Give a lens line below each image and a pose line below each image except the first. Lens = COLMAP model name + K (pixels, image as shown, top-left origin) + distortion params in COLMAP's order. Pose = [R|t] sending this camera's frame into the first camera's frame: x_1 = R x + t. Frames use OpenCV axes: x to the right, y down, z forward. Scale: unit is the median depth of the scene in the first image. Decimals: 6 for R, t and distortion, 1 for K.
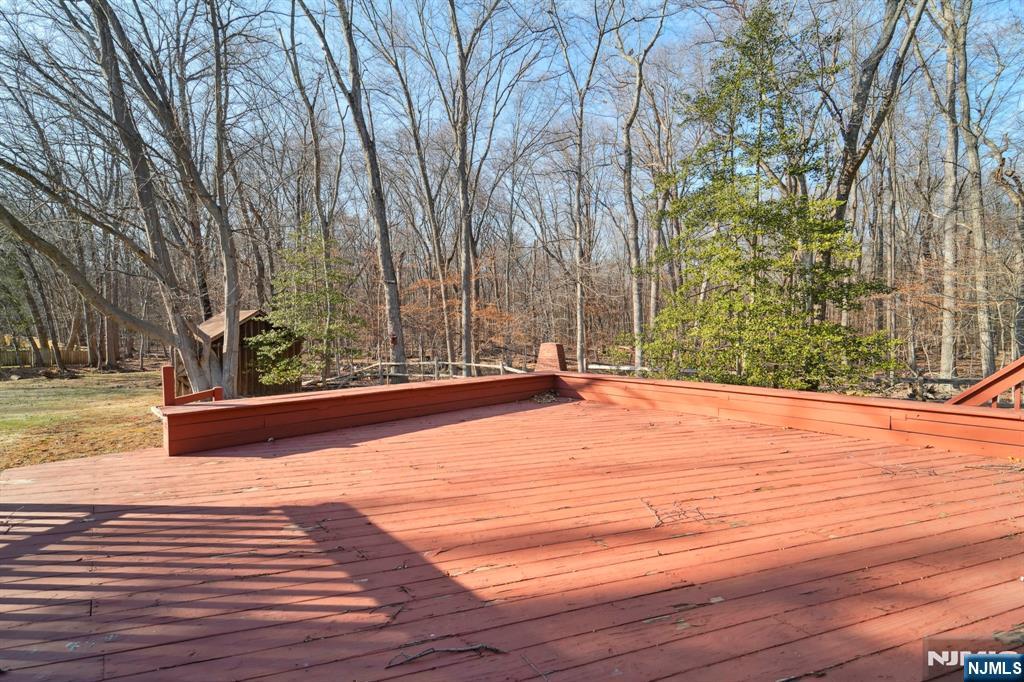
lens RADIAL K [[423.9, 0, 511.2], [0, 423.9, 343.2], [0, 0, 1]] dist [0.001697, 0.000100]
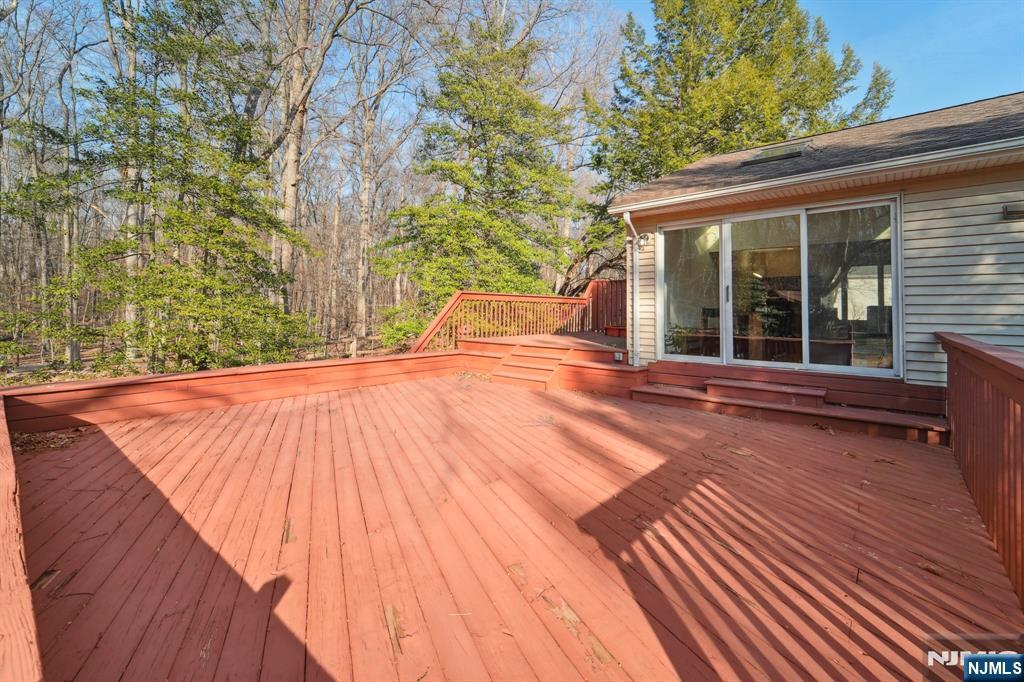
lens RADIAL K [[423.9, 0, 511.2], [0, 423.9, 343.2], [0, 0, 1]] dist [0.001697, 0.000100]
pose [[-0.075967, -0.086903, 0.993316, -1.459750], [-0.003238, 0.996211, 0.086908, -0.055049], [-0.997105, 0.003385, -0.075961, 1.461868]]
